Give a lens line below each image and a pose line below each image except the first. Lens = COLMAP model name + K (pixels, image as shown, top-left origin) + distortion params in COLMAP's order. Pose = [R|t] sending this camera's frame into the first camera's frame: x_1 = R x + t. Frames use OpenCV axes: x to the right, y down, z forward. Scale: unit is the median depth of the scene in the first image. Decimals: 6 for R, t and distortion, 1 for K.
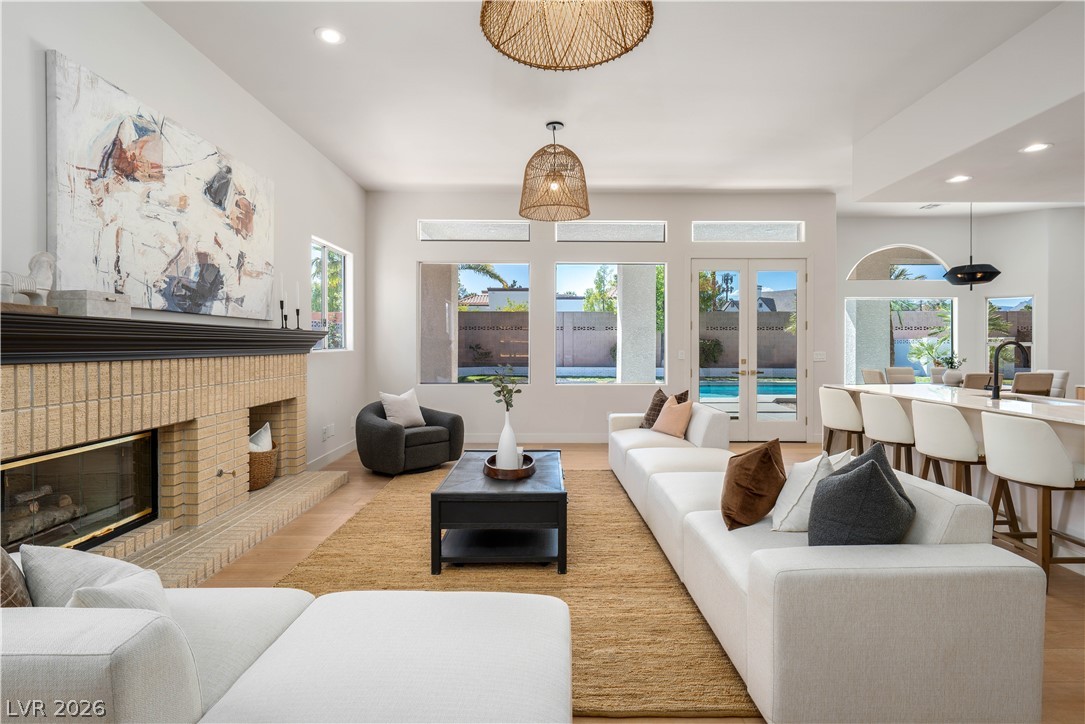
lens RADIAL K [[533.0, 0, 548.9], [0, 533.0, 344.1], [0, 0, 1]] dist [-0.002521, -0.000642]
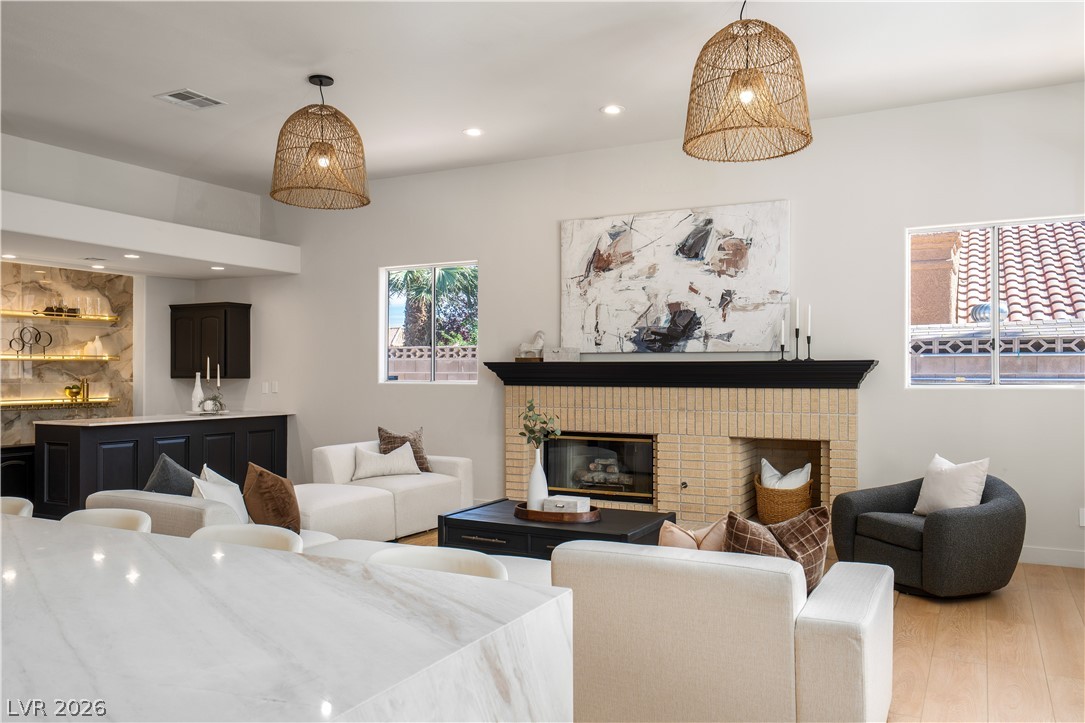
lens RADIAL K [[820.1, 0, 572.1], [0, 820.1, 369.8], [0, 0, 1]] dist [-0.002351, -0.000915]
pose [[-0.462789, -0.001512, -0.886467, 1.120880], [-0.000397, 0.999999, -0.001498, -0.012212], [0.886468, -0.000342, -0.462789, 1.623986]]
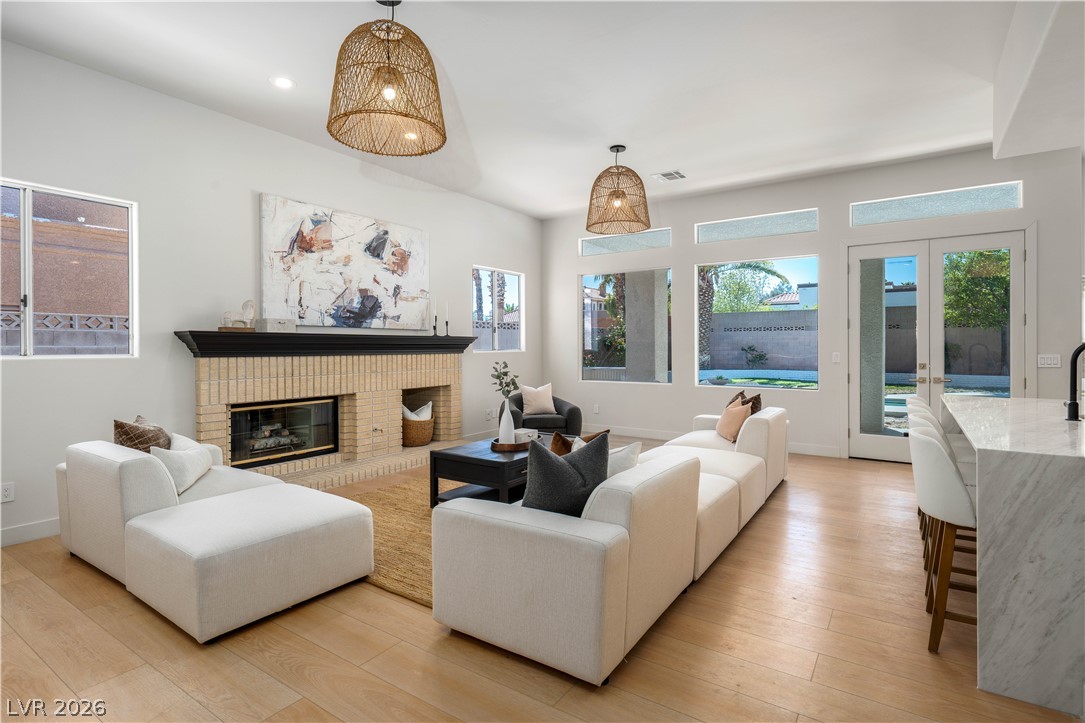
lens RADIAL K [[533.3, 0, 543.9], [0, 533.3, 347.0], [0, 0, 1]] dist [-0.001307, -0.000235]
pose [[0.821820, -0.002654, -0.569741, 0.673601], [0.003278, 0.999995, 0.000071, 0.002499], [0.569737, -0.001926, 0.821825, 0.001477]]
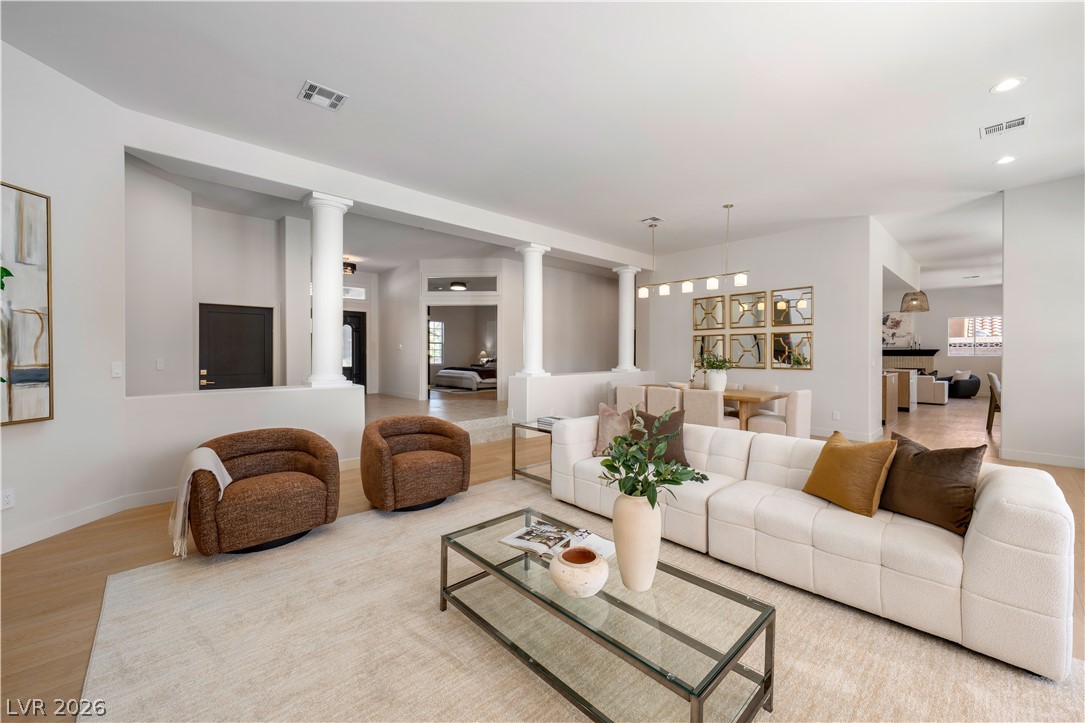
lens RADIAL K [[431.0, 0, 549.3], [0, 431.0, 357.2], [0, 0, 1]] dist [0.000311, -0.000032]
pose [[-0.734015, 0.005057, -0.679114, 4.327799], [-0.000617, 0.999967, 0.008114, 0.005405], [0.679133, 0.006375, -0.733988, 1.842906]]
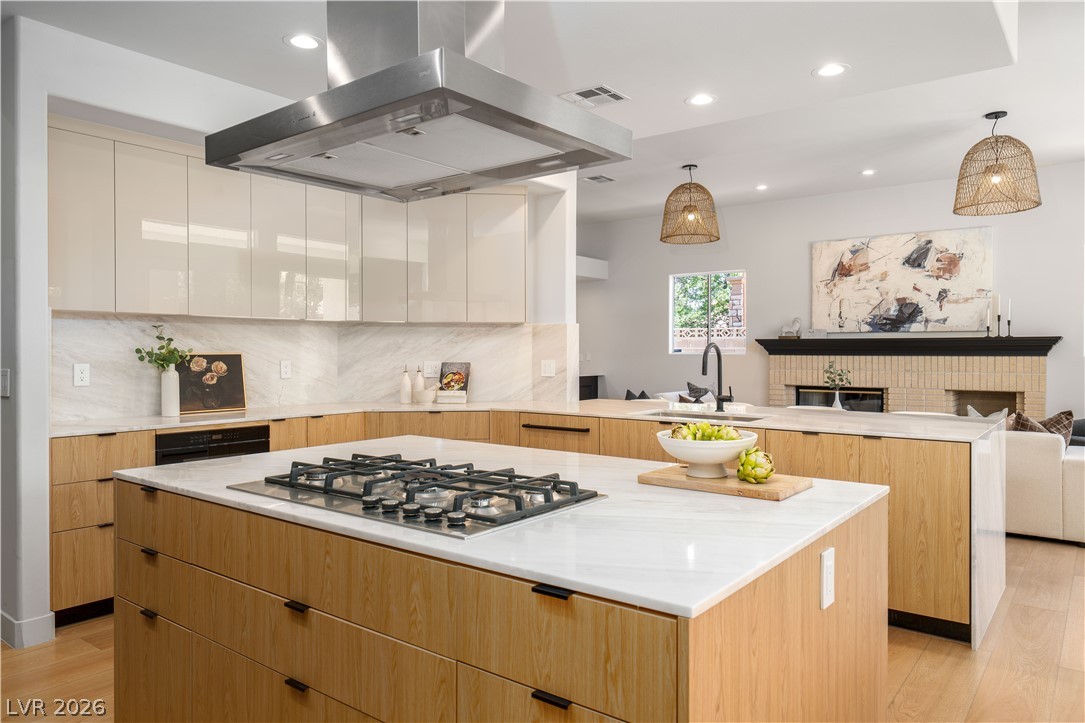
lens RADIAL K [[734.4, 0, 543.6], [0, 734.4, 357.2], [0, 0, 1]] dist [0.004524, -0.000377]
pose [[-0.623880, 0.007108, -0.781488, 2.001650], [-0.000821, 0.999952, 0.009751, 0.006103], [0.781520, 0.006725, -0.623844, 1.562004]]
